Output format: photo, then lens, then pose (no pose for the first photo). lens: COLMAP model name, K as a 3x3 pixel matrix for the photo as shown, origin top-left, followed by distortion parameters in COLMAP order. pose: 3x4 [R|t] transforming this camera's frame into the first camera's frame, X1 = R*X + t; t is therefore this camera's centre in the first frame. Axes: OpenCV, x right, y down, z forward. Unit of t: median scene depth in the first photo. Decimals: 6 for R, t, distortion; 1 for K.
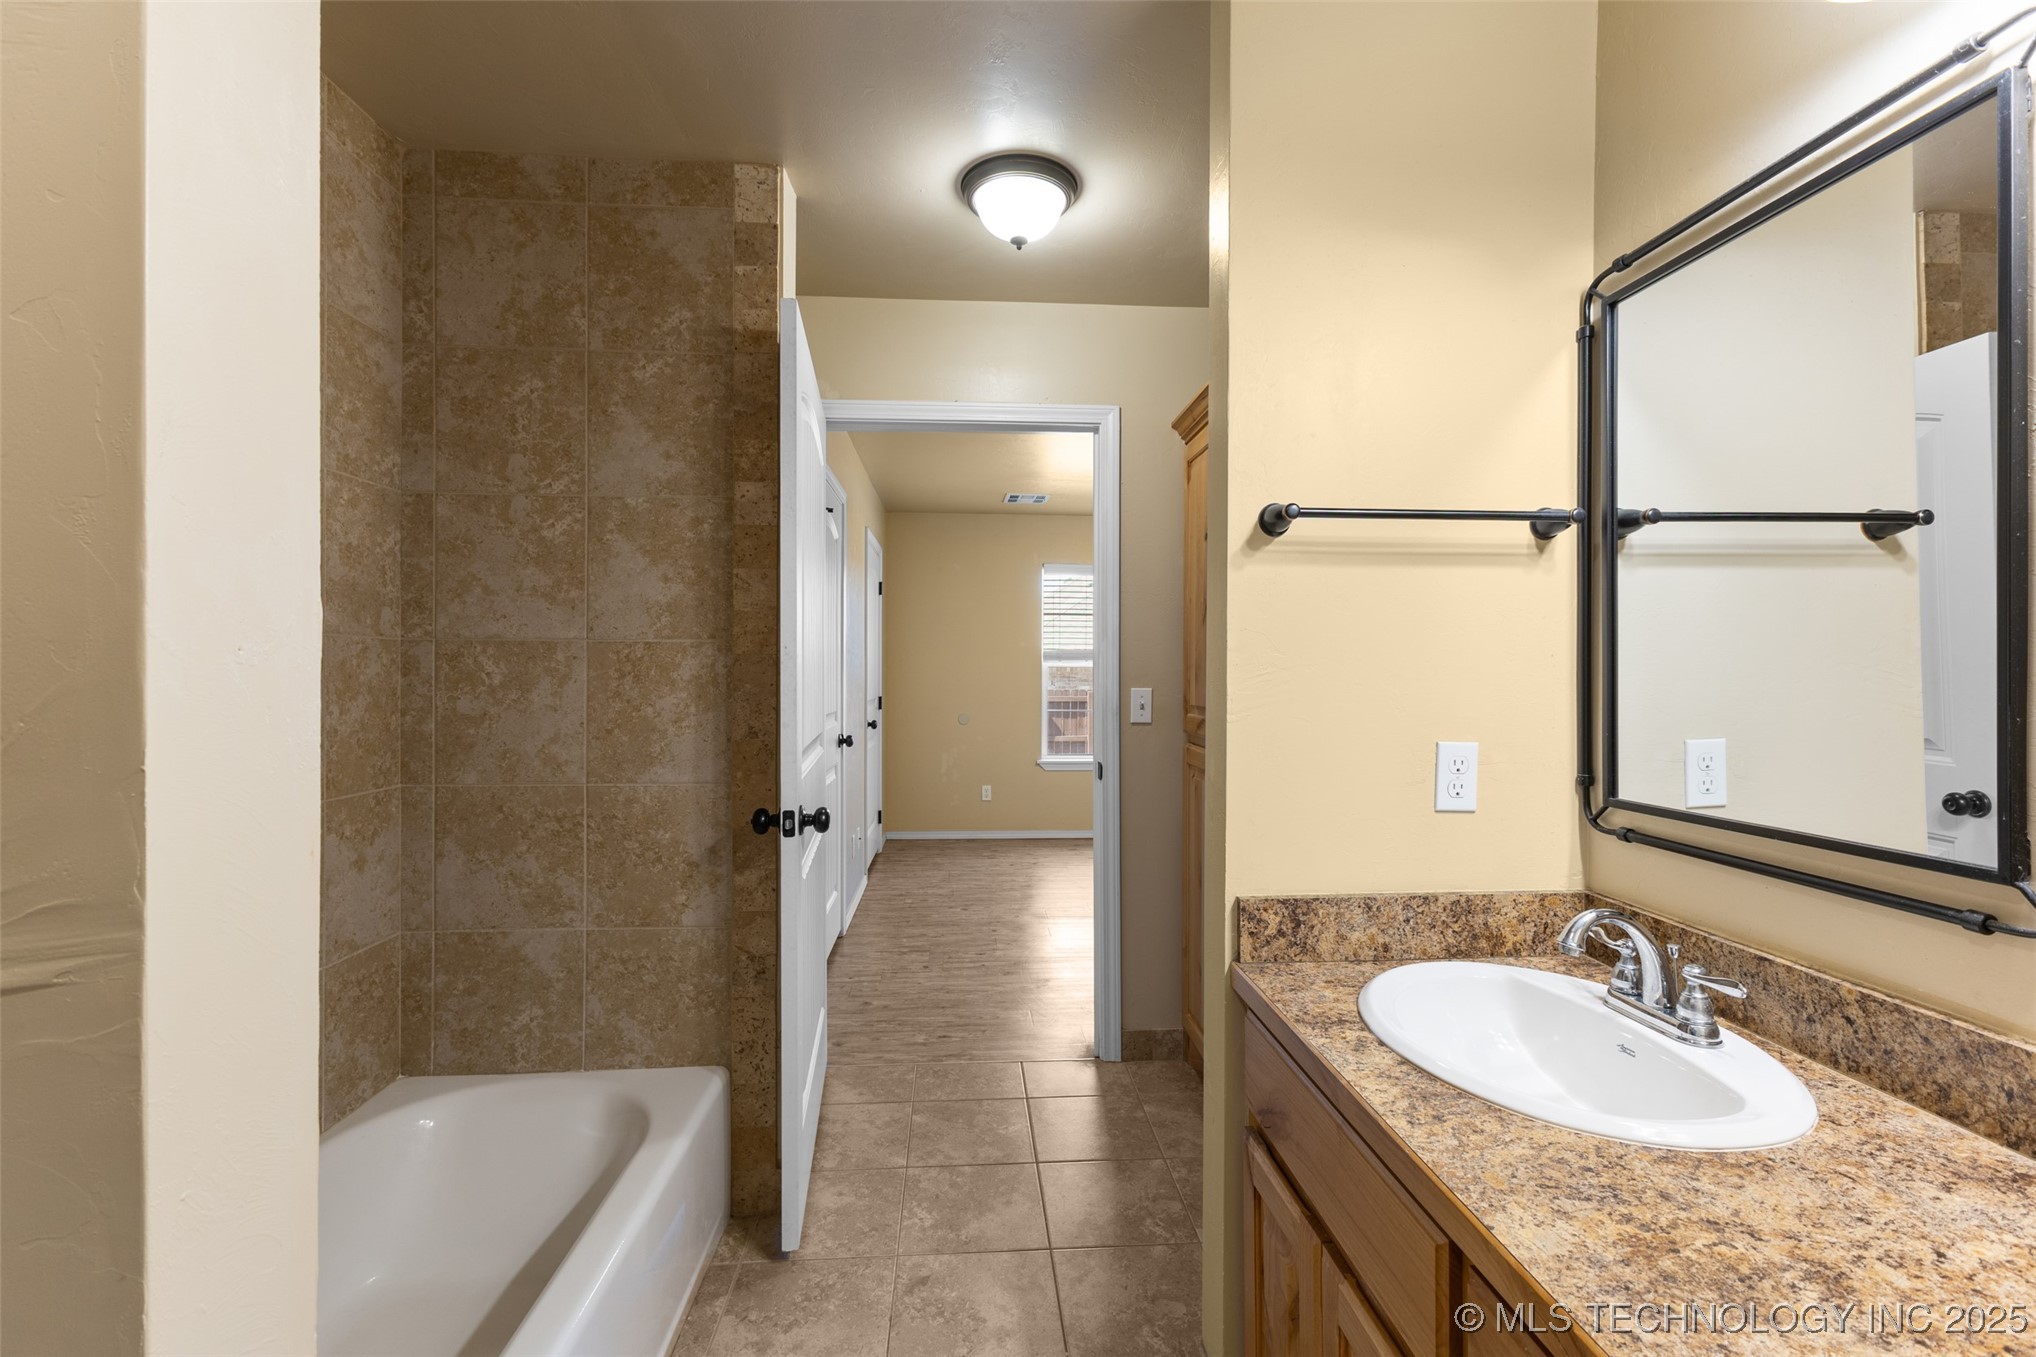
lens RADIAL K [[876.9, 0, 1015.5], [0, 876.9, 671.9], [0, 0, 1]] dist [0.009306, -0.000289]
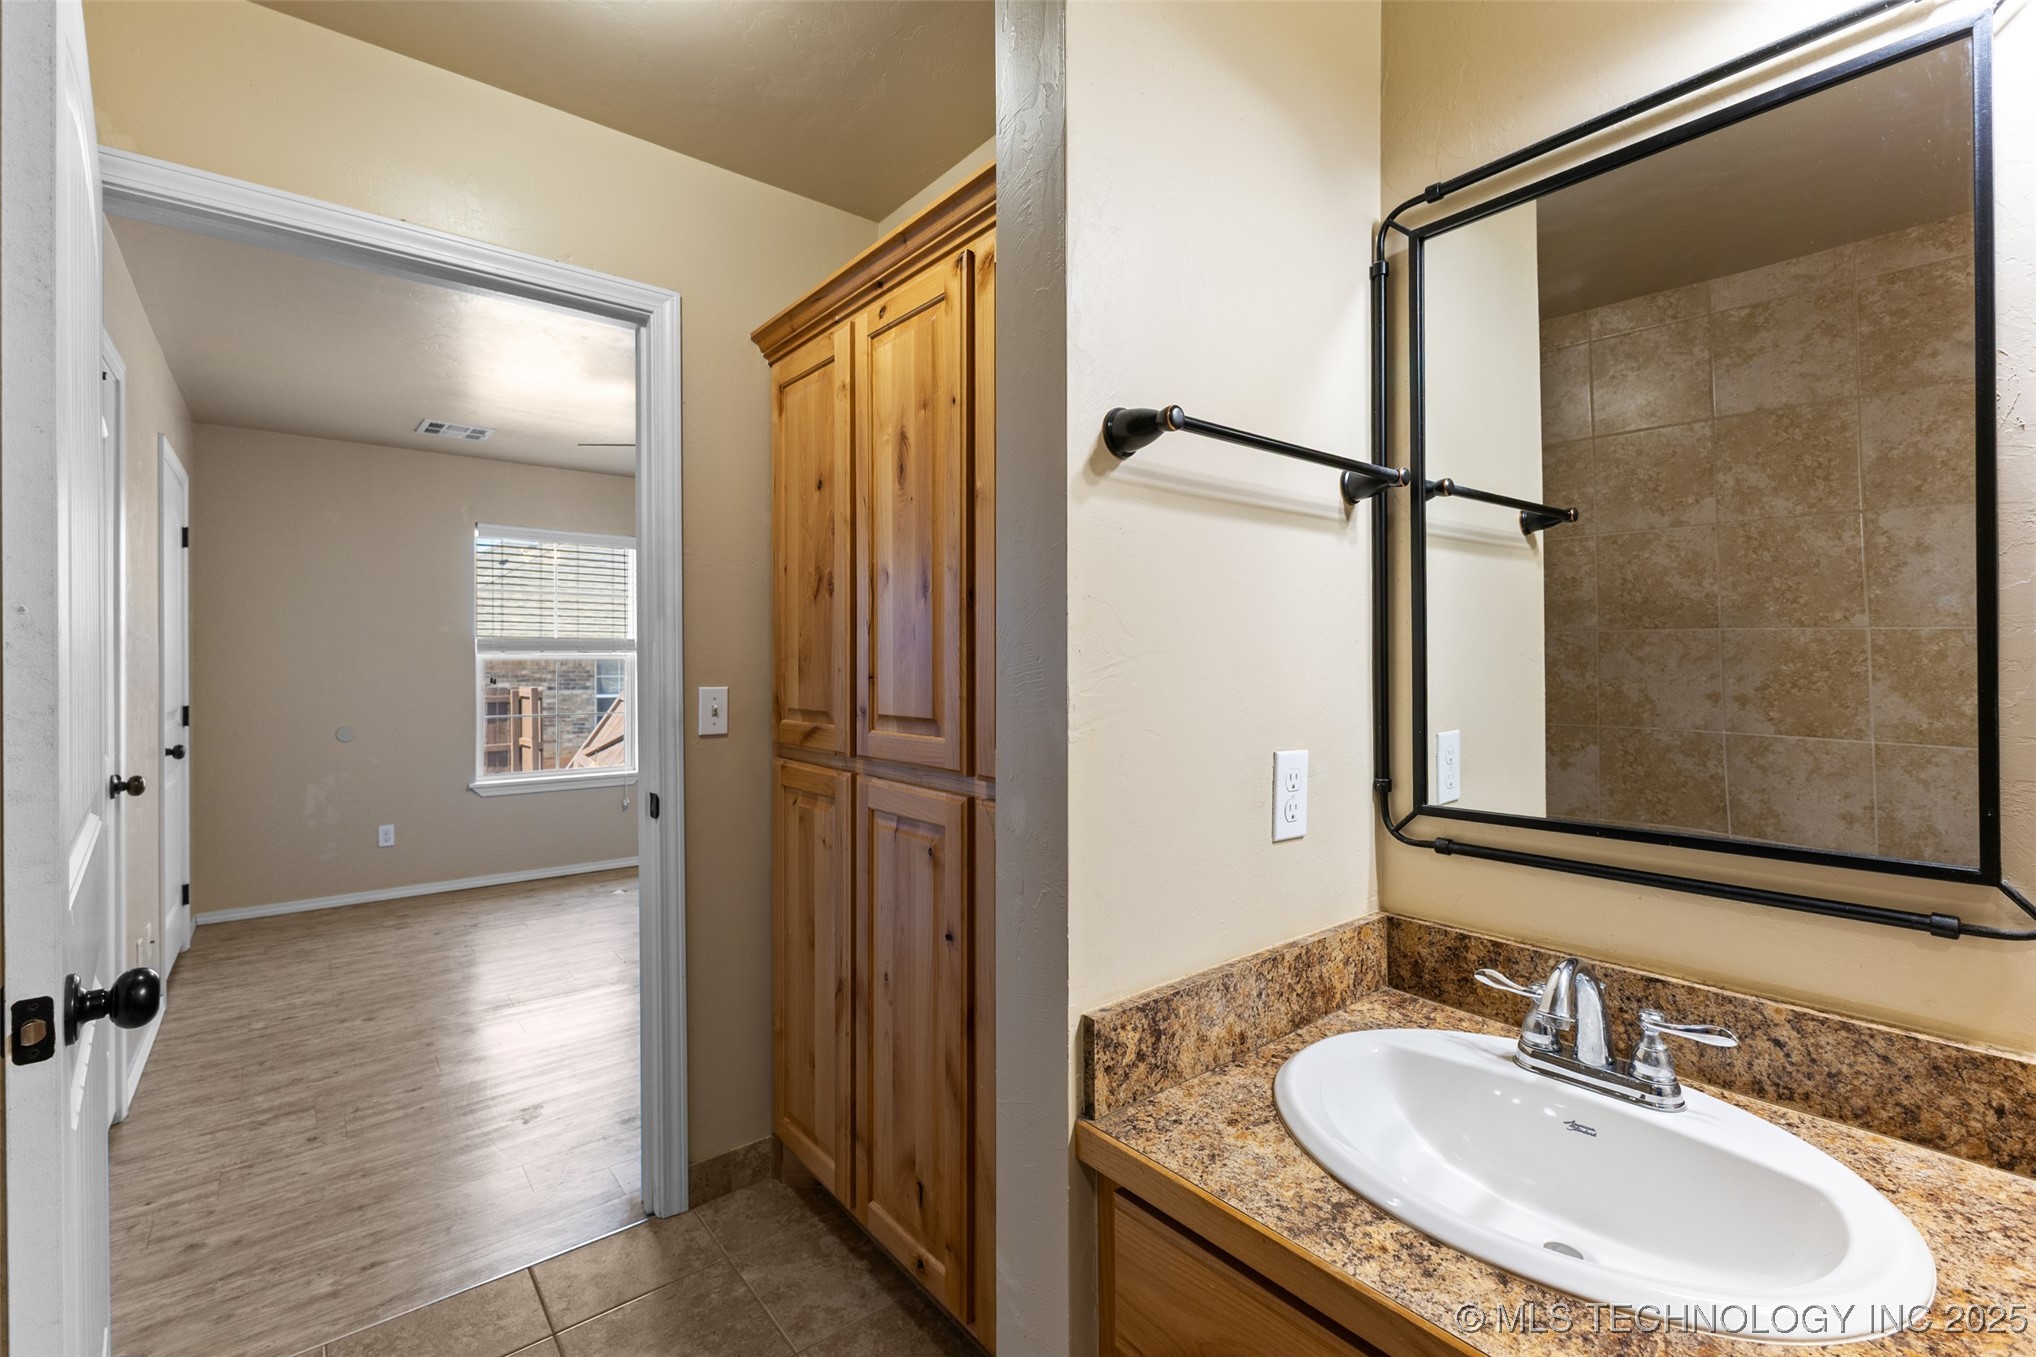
lens RADIAL K [[893.1, 0, 1016.6], [0, 893.1, 662.0], [0, 0, 1]] dist [0.012842, -0.003863]
pose [[0.817473, -0.004176, 0.575952, -0.161675], [0.005845, 0.999982, -0.001045, 0.000138], [-0.575937, 0.004221, 0.817483, 0.500025]]
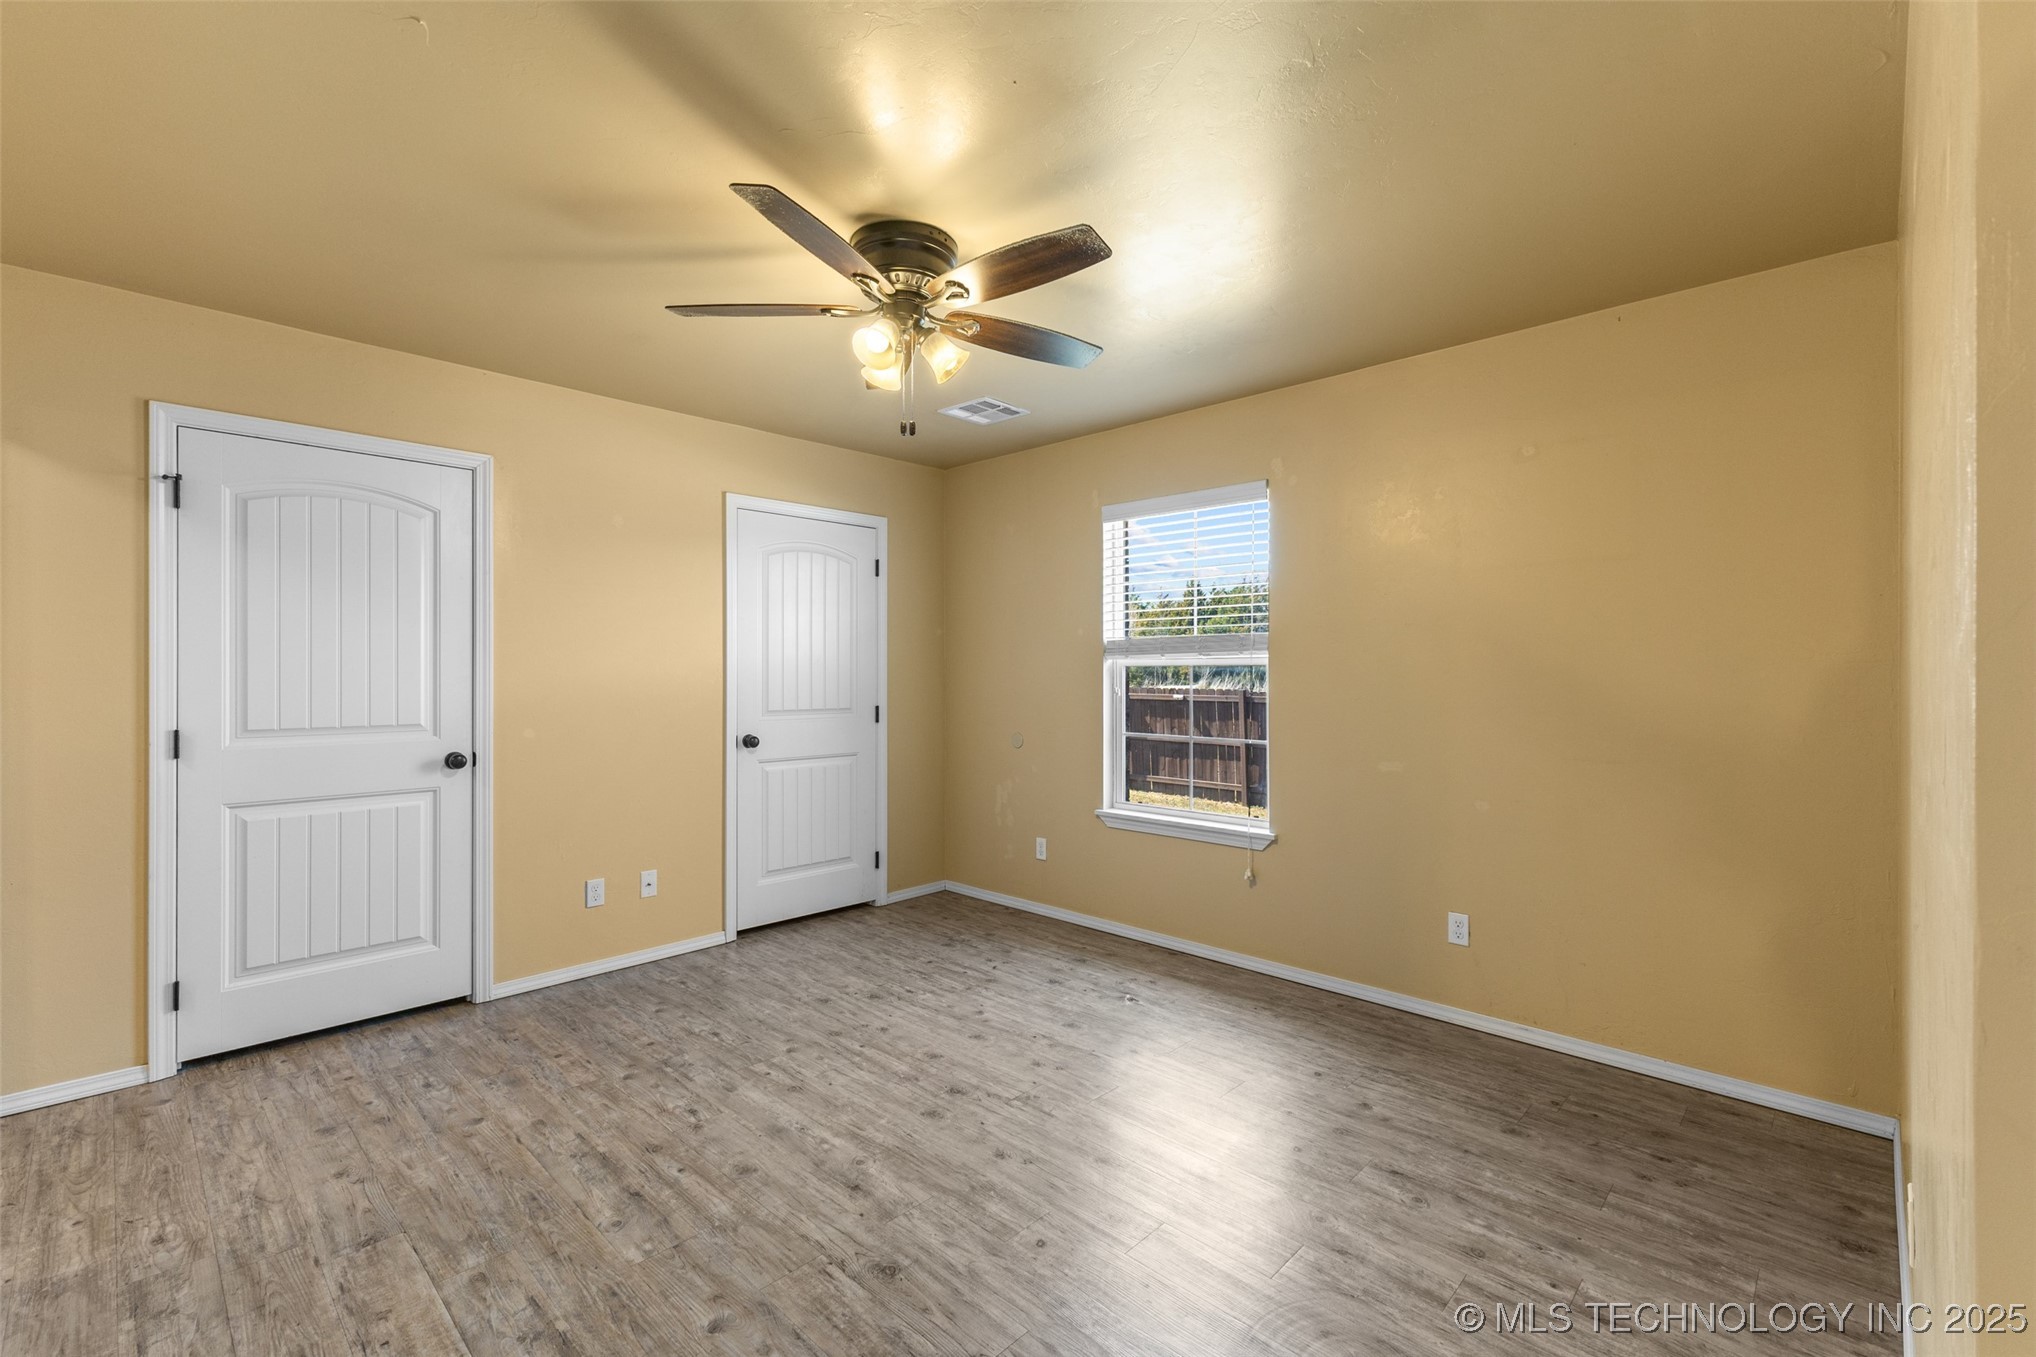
lens RADIAL K [[876.9, 0, 1015.5], [0, 876.9, 671.9], [0, 0, 1]] dist [0.009306, -0.000289]
pose [[0.669363, -0.003330, -0.742928, 2.203208], [0.002528, 0.999994, -0.002205, 0.003718], [0.742931, -0.000402, 0.669368, 2.485446]]
